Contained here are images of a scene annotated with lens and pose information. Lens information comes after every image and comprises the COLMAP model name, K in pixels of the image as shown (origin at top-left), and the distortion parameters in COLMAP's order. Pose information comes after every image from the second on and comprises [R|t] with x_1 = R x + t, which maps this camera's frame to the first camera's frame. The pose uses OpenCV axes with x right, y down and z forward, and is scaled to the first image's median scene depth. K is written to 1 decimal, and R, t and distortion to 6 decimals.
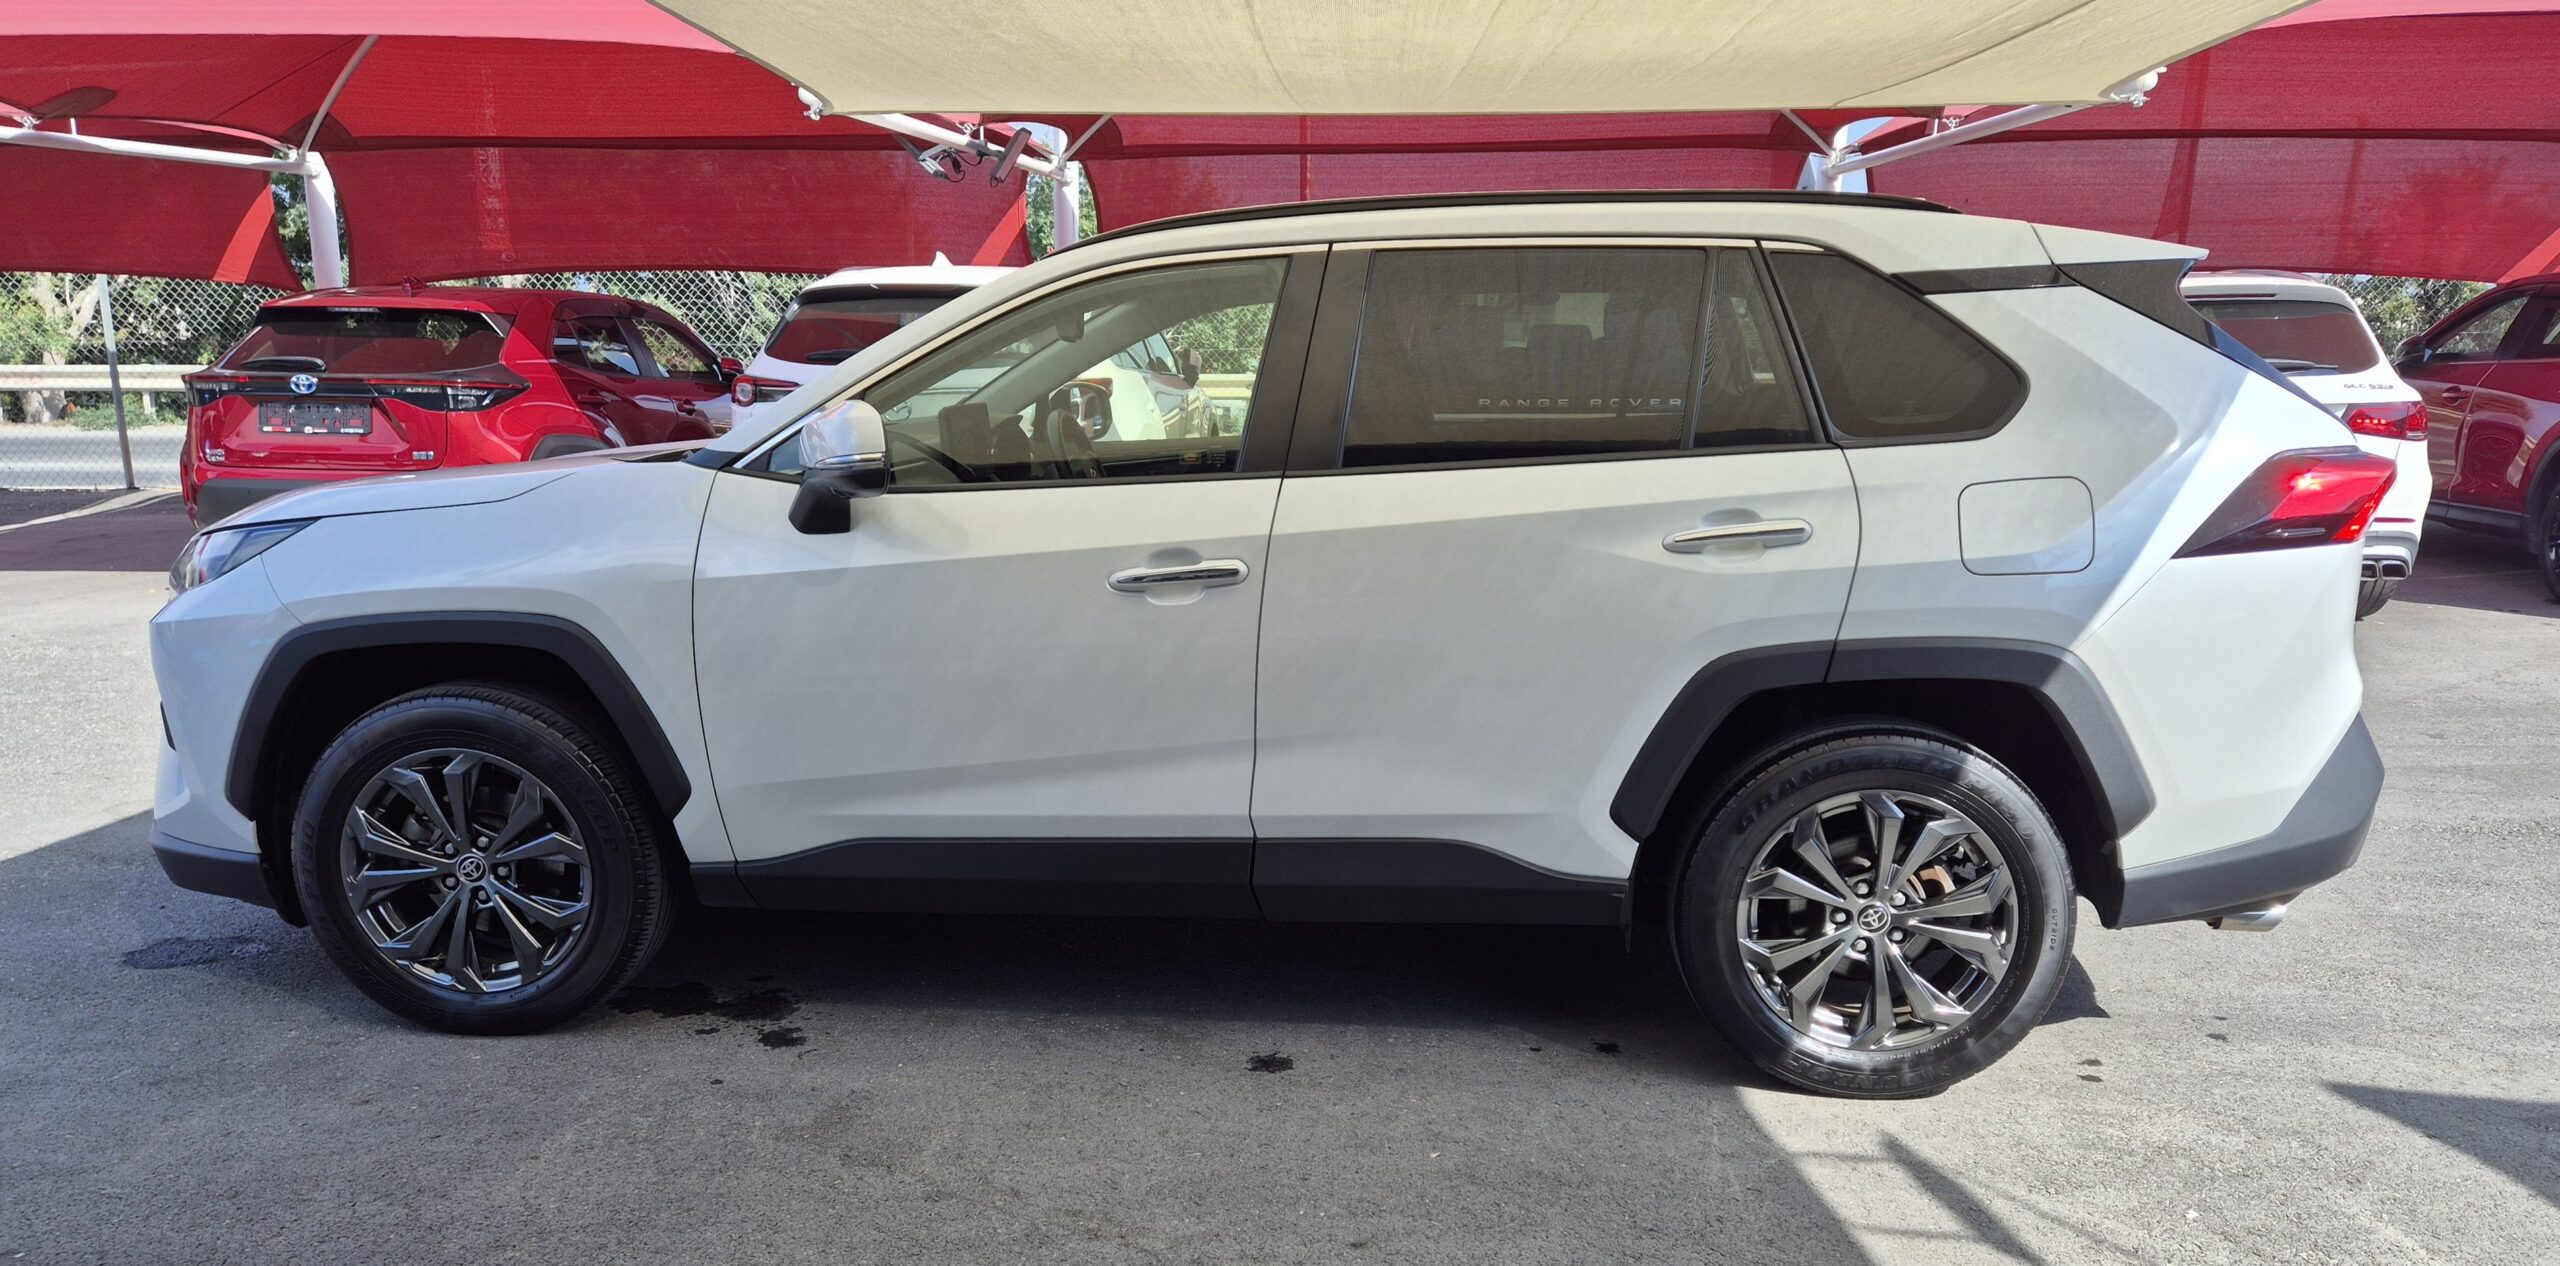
lens RADIAL K [[1938.9, 0, 1280.0], [0, 1938.9, 633.0], [0, 0, 1]] dist [0.062228, -0.001374]
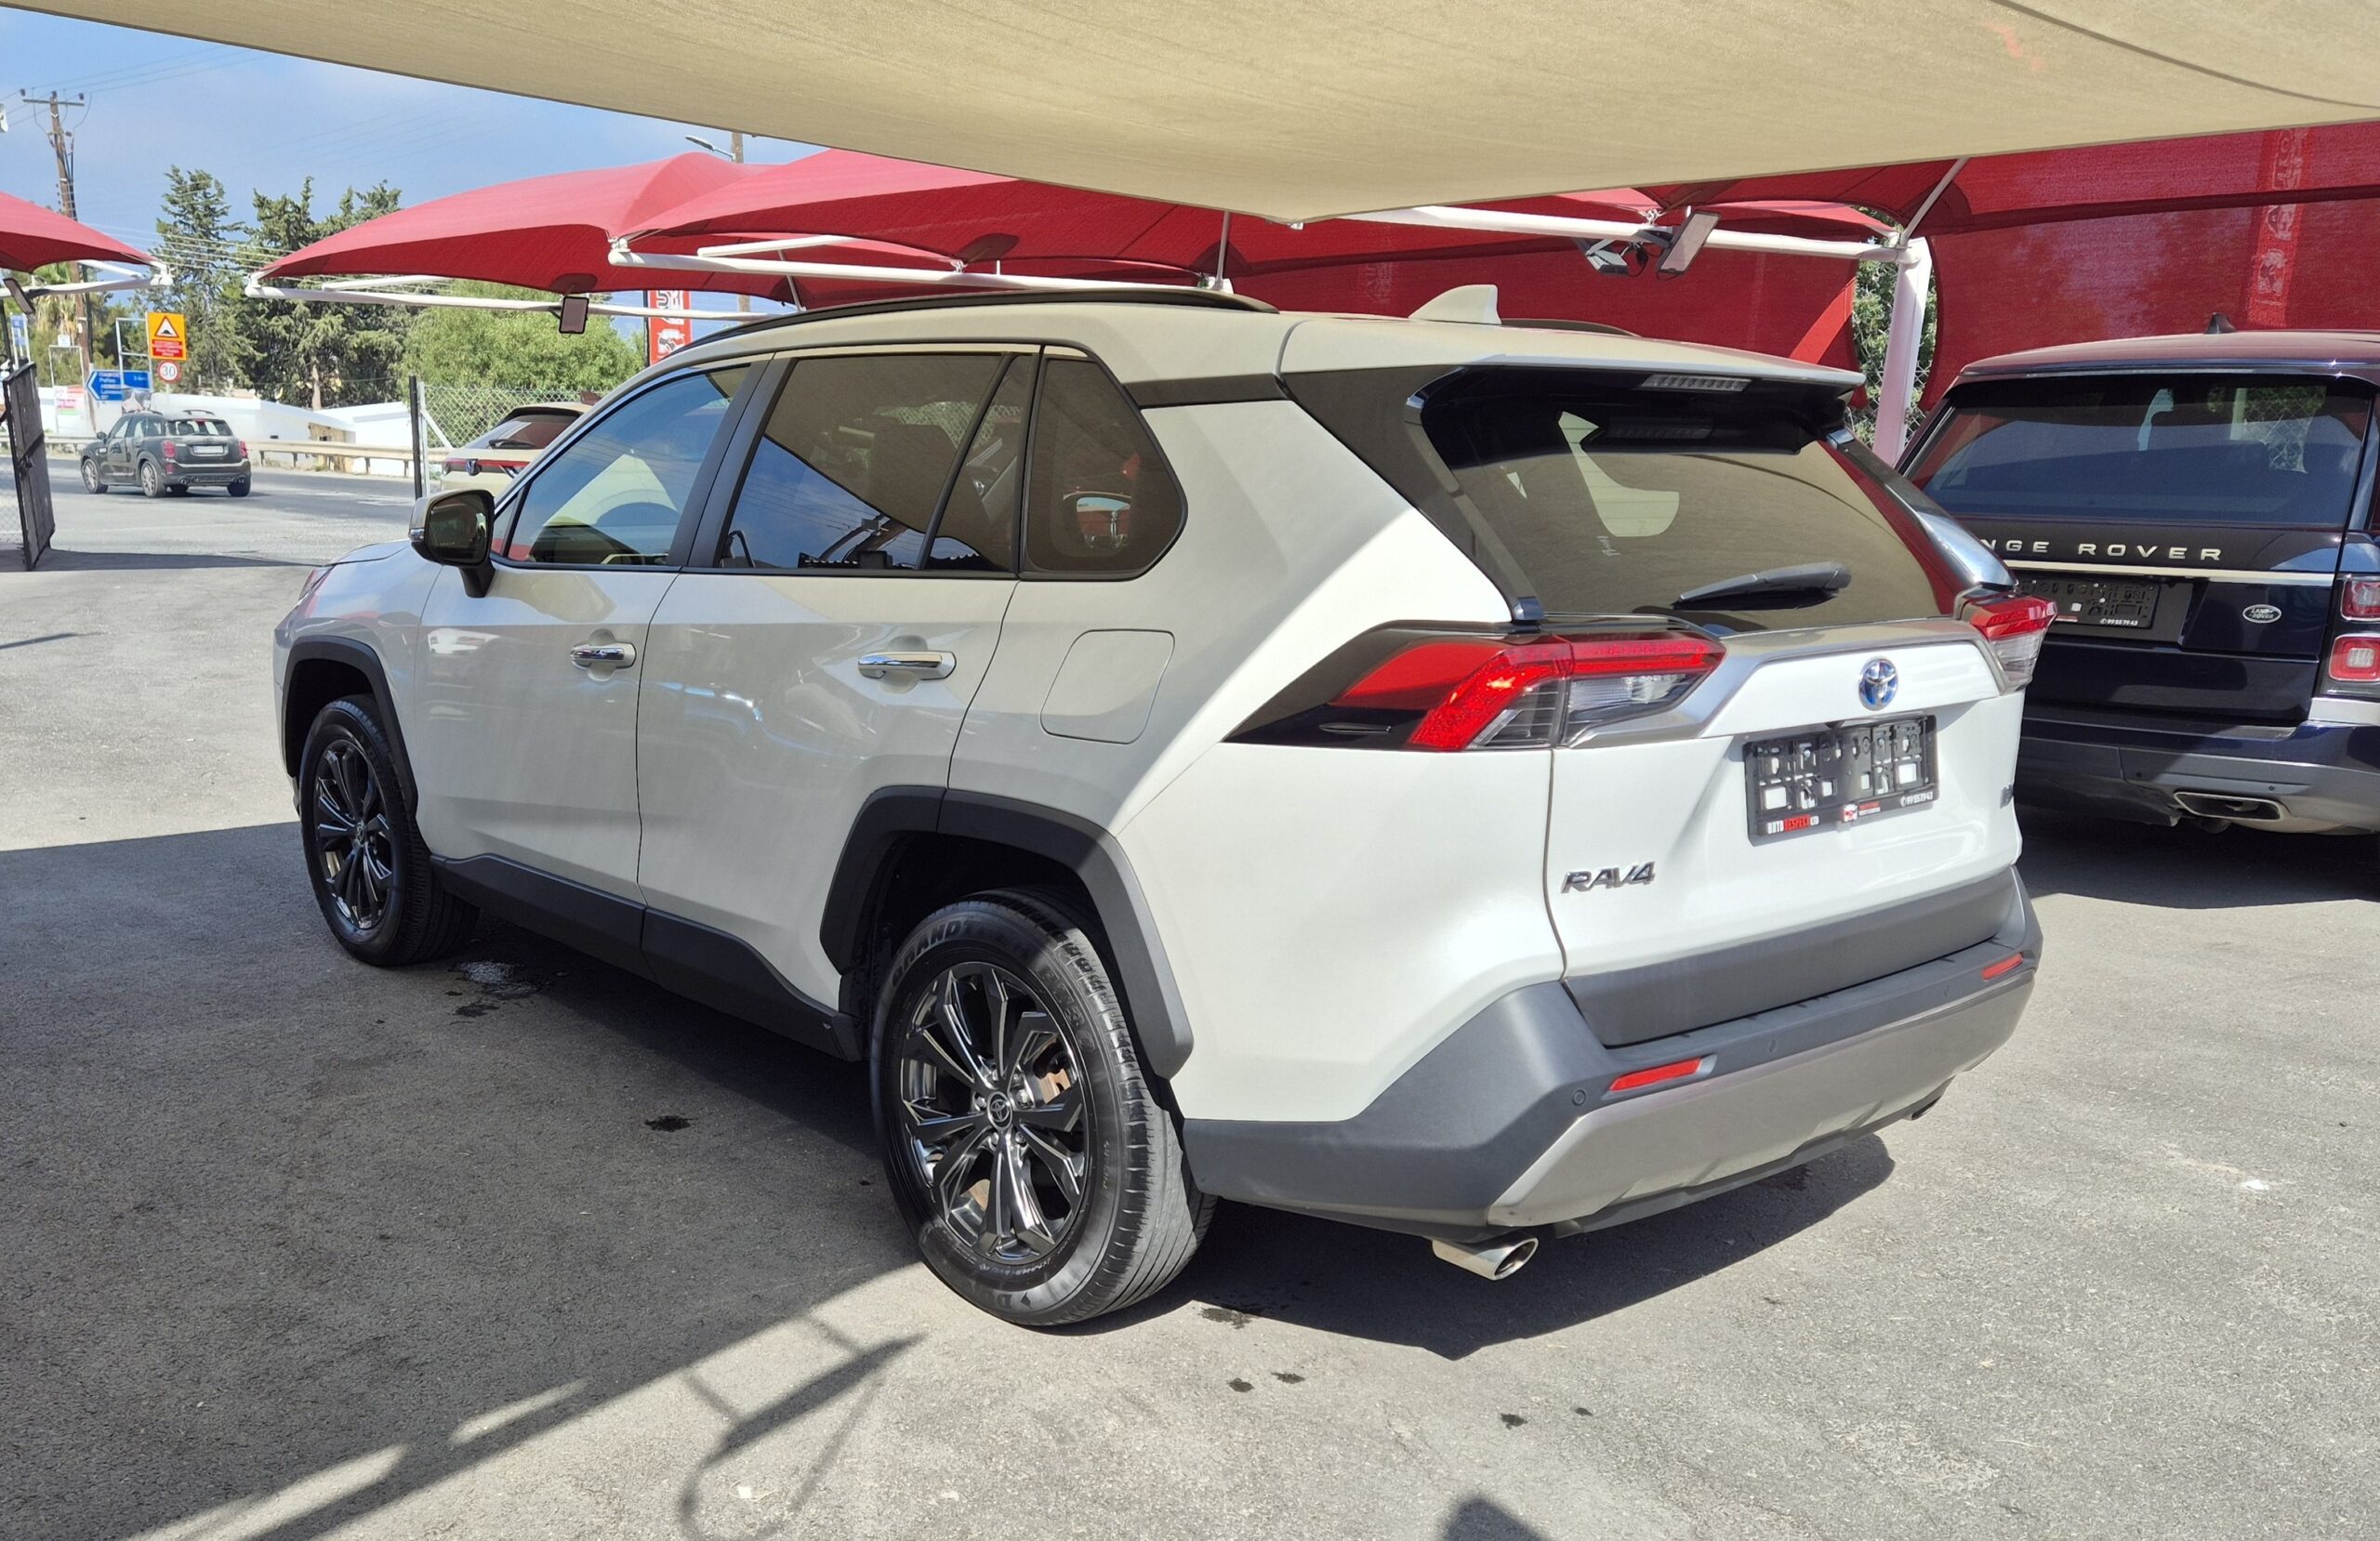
lens RADIAL K [[2273.2, 0, 1191.0], [0, 2273.2, 801.1], [0, 0, 1]] dist [0.111200, -0.005377]
pose [[0.668322, 0.131063, -0.732235, 1.098699], [-0.132025, 0.989627, 0.056632, -0.062844], [0.732062, 0.058825, 0.678694, 0.352252]]
